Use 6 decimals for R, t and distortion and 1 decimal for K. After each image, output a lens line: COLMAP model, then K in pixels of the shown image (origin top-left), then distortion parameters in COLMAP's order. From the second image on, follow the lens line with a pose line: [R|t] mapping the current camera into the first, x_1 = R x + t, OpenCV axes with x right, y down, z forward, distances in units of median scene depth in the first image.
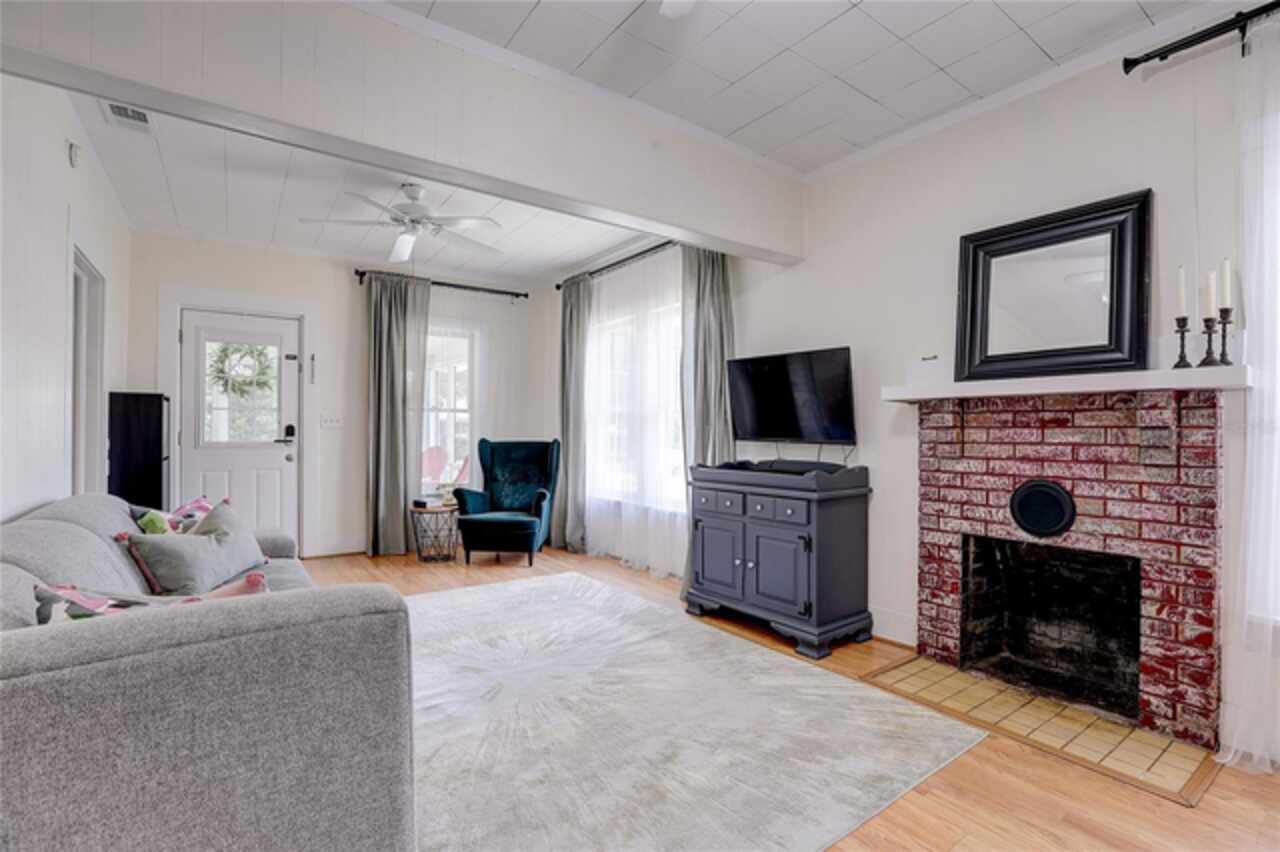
lens RADIAL K [[579.7, 0, 633.3], [0, 579.7, 428.1], [0, 0, 1]] dist [-0.045384, 0.012995]
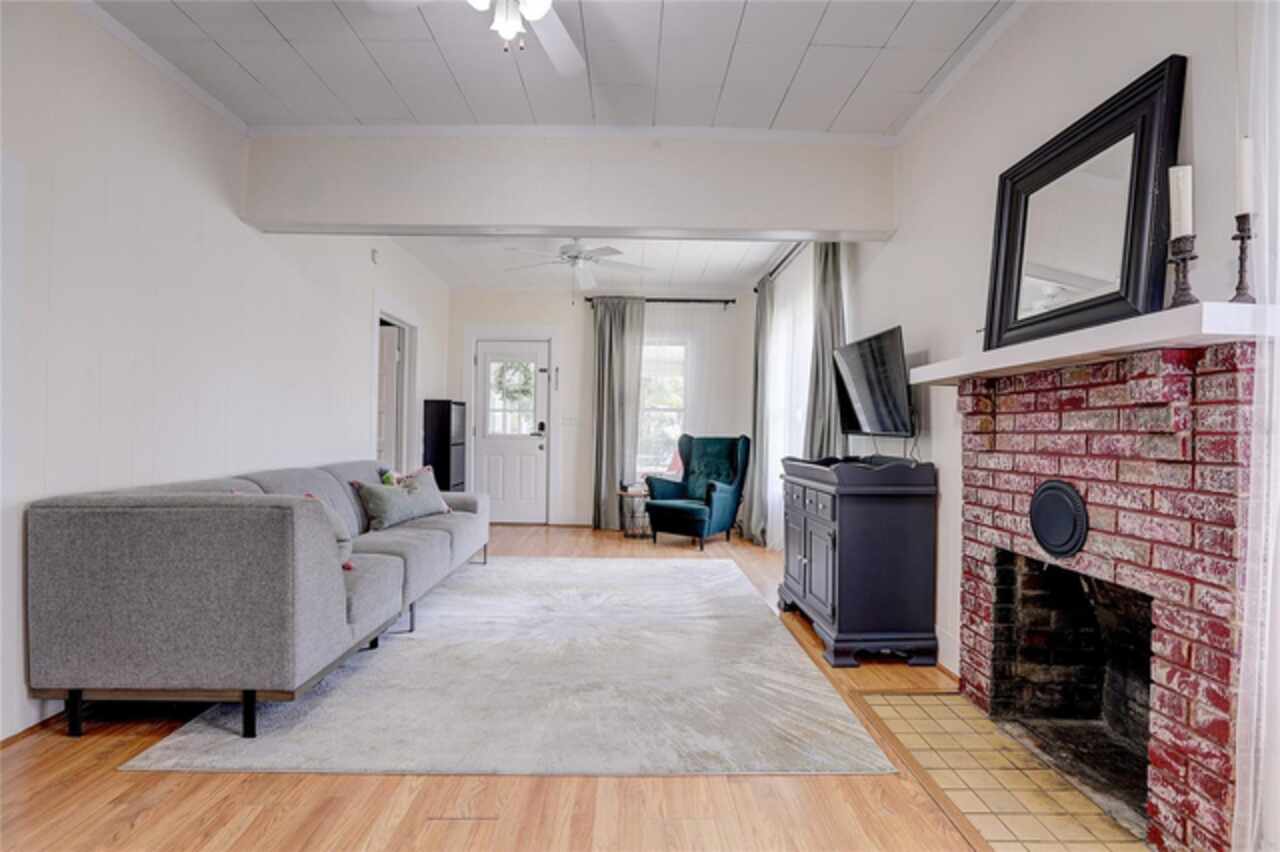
lens RADIAL K [[579.7, 0, 638.2], [0, 579.7, 428.4], [0, 0, 1]] dist [-0.045384, 0.012995]
pose [[0.820432, 0.002369, -0.571739, 0.616210], [-0.006915, 0.999959, -0.005780, 0.027241], [0.571702, 0.008696, 0.820415, 0.060917]]
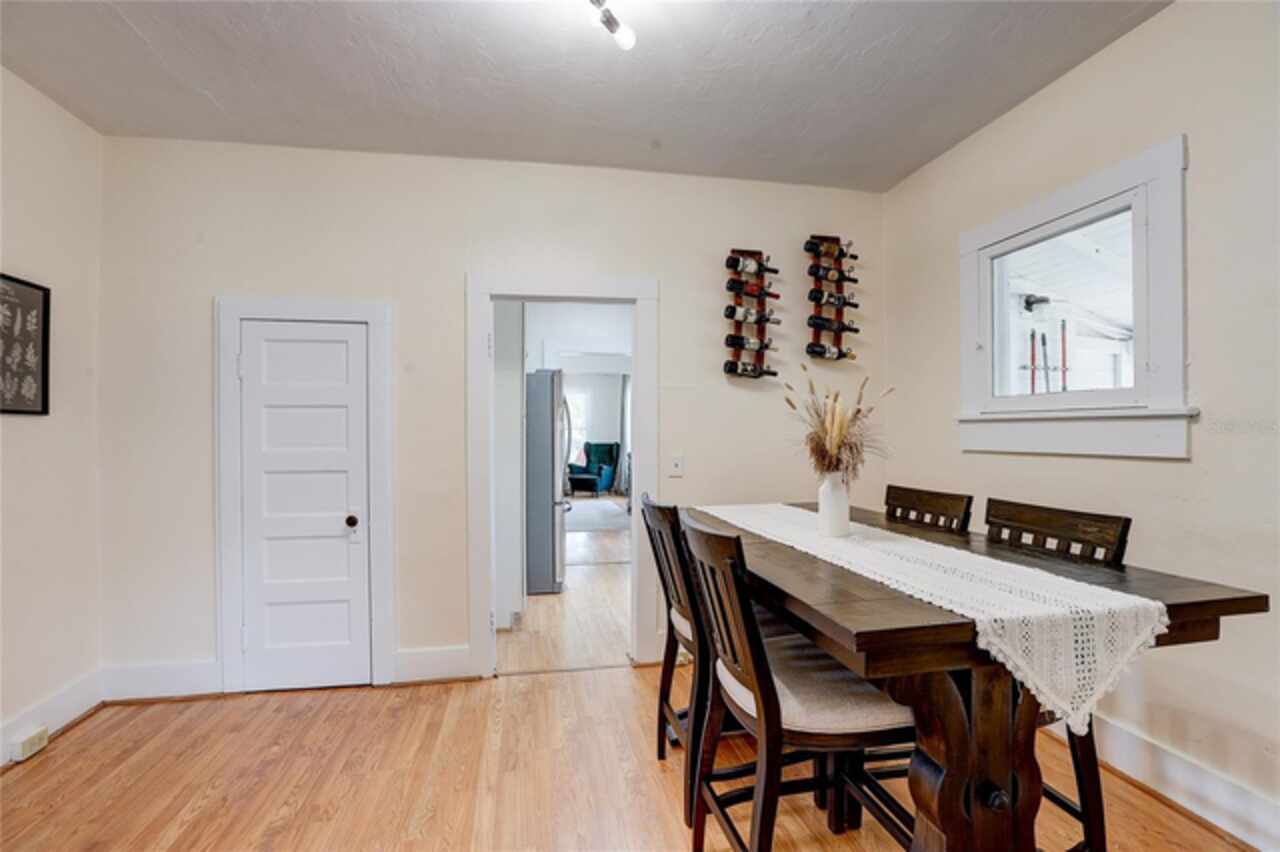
lens RADIAL K [[579.7, 0, 640.6], [0, 579.7, 428.8], [0, 0, 1]] dist [-0.045384, 0.012995]
pose [[0.917434, -0.006202, -0.397840, 1.595868], [0.009008, 0.999946, 0.005183, -0.083751], [0.397786, -0.008339, 0.917440, -1.846472]]
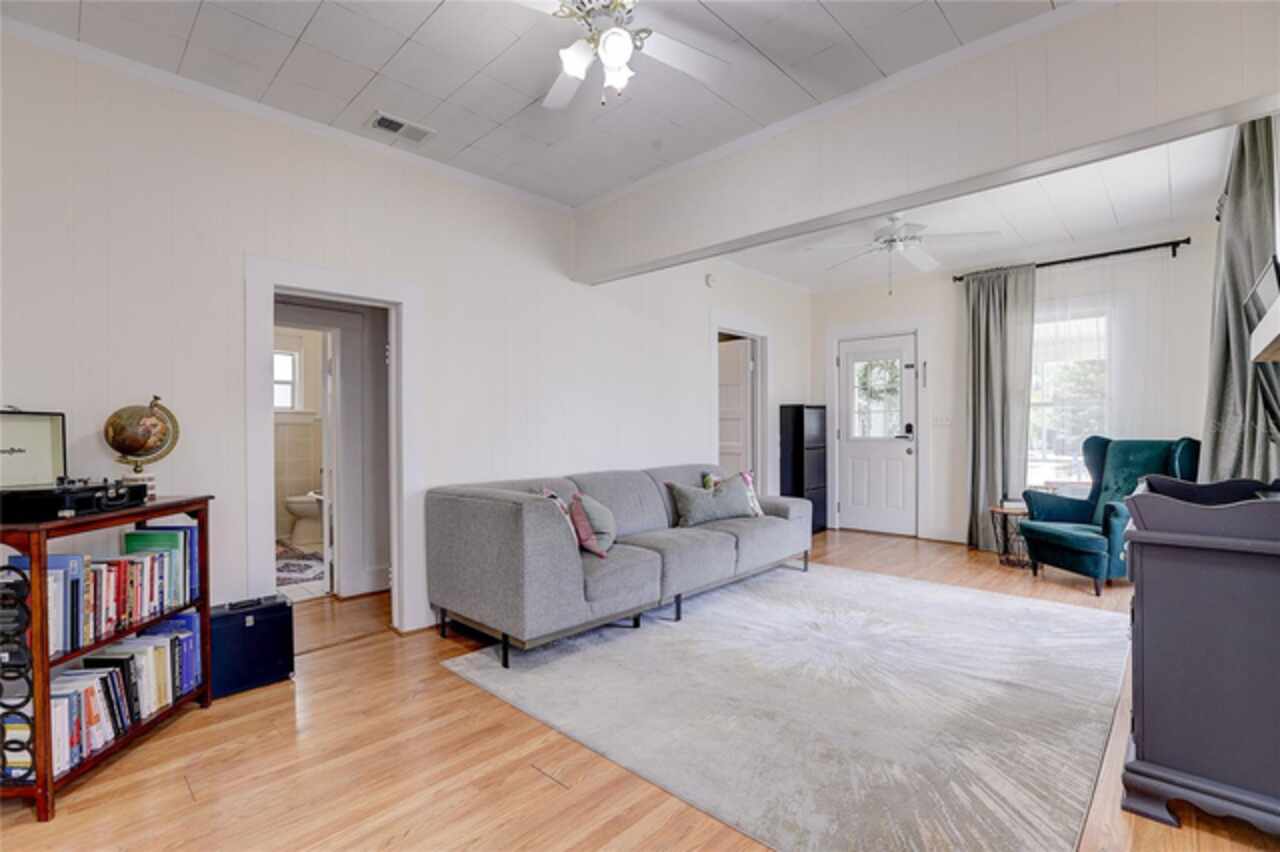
lens RADIAL K [[579.7, 0, 642.6], [0, 579.7, 430.7], [0, 0, 1]] dist [-0.045384, 0.012995]
pose [[0.187475, -0.000656, -0.982269, 0.839985], [0.010717, 0.999942, 0.001378, 0.002953], [0.982211, -0.010785, 0.187471, 0.419843]]
